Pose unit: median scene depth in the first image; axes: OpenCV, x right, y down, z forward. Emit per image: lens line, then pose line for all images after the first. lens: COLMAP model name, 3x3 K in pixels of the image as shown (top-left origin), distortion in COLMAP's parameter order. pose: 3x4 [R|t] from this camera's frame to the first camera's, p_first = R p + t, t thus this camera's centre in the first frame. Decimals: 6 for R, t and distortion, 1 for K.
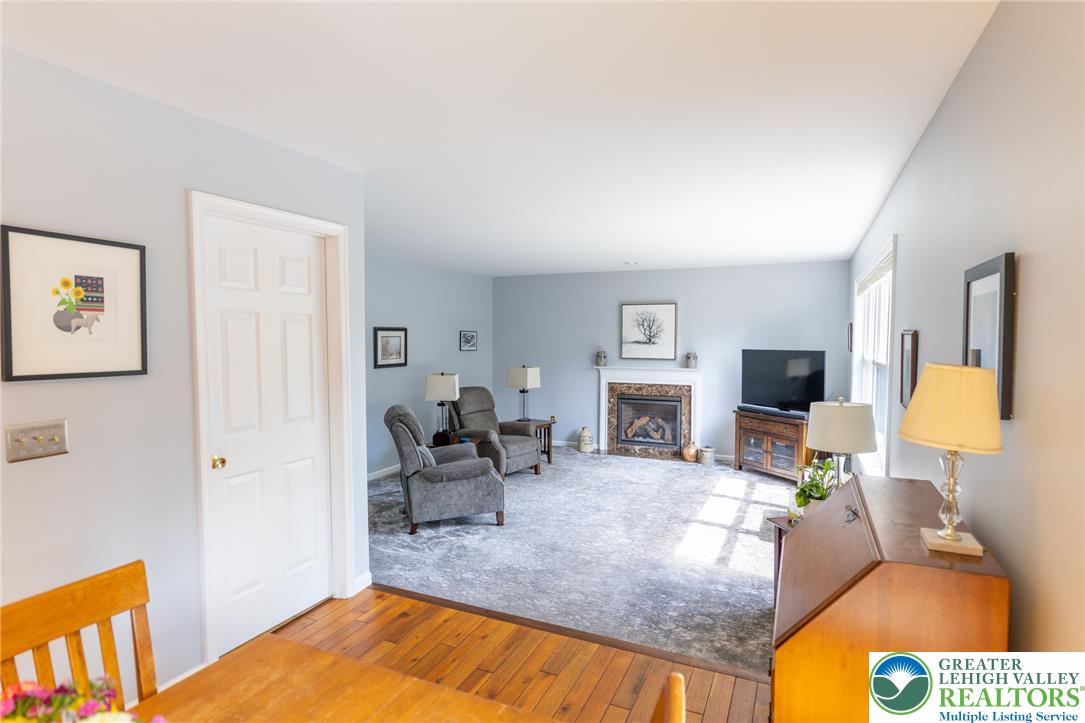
lens RADIAL K [[566.9, 0, 542.5], [0, 566.9, 361.5], [0, 0, 1]] dist [0.001483, -0.000010]
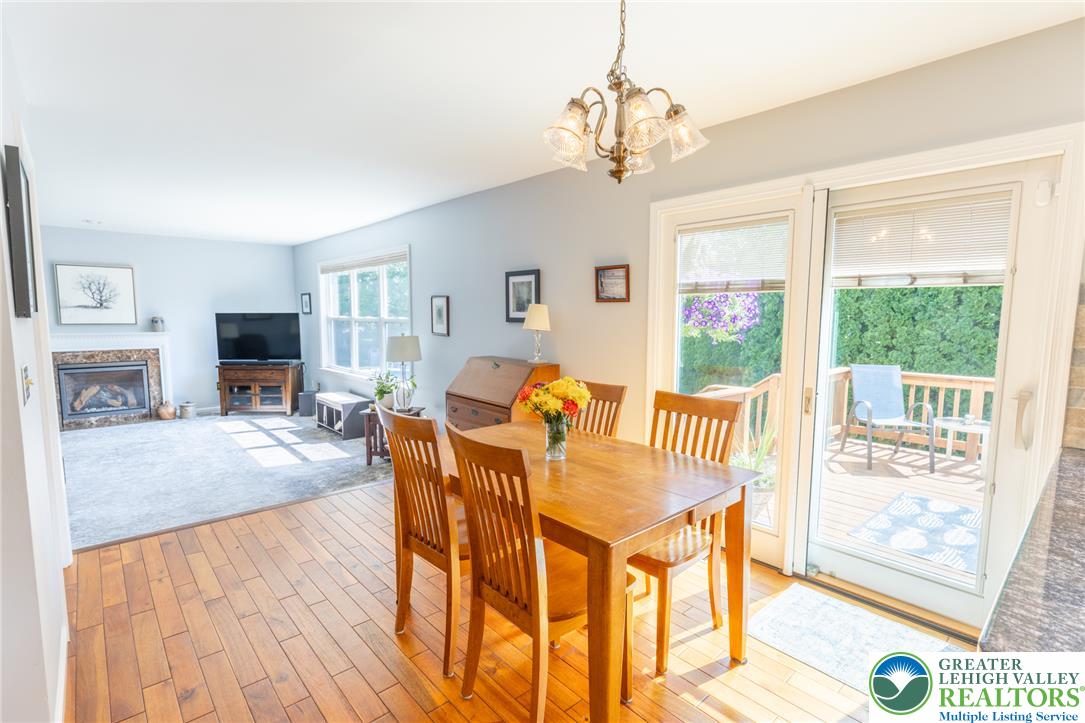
lens RADIAL K [[499.8, 0, 542.5], [0, 499.8, 361.5], [0, 0, 1]] dist [-0.002915, 0.000103]
pose [[0.402614, -0.088468, 0.911085, -0.295690], [0.034158, 0.996077, 0.081626, 0.015317], [-0.914732, -0.001743, 0.404057, -0.020151]]
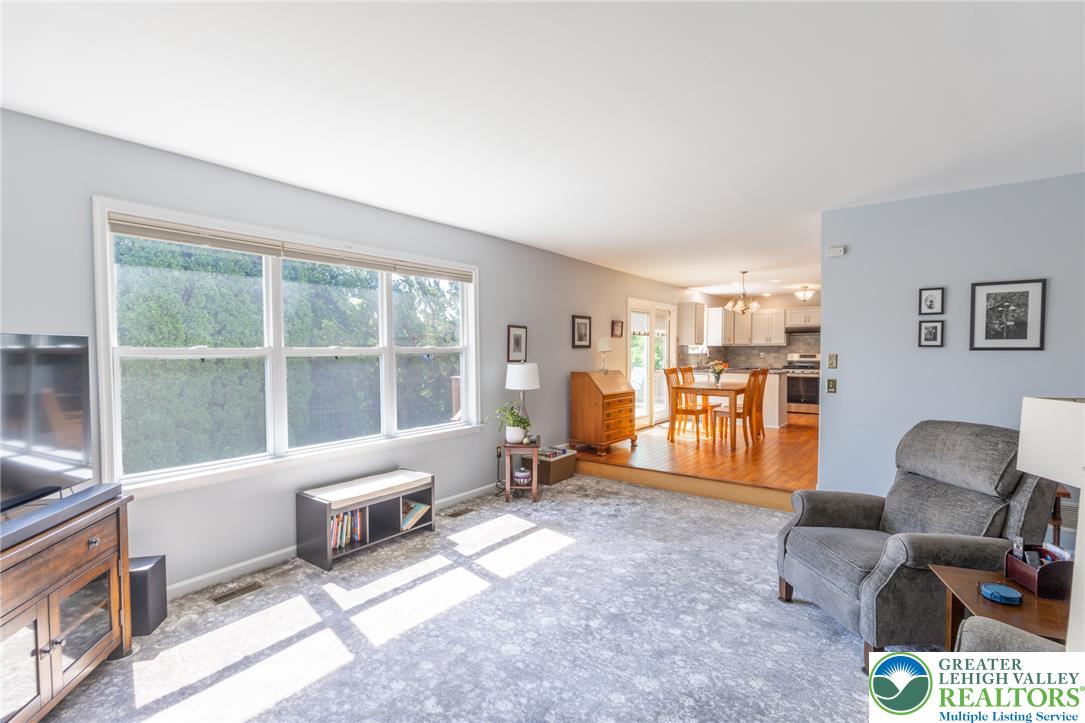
lens RADIAL K [[499.8, 0, 542.5], [0, 499.8, 361.5], [0, 0, 1]] dist [-0.002915, 0.000103]
pose [[-0.977618, -0.007297, 0.210260, 0.054156], [0.007361, 0.997600, 0.068850, -0.018169], [-0.210257, 0.068857, -0.975218, 1.013551]]
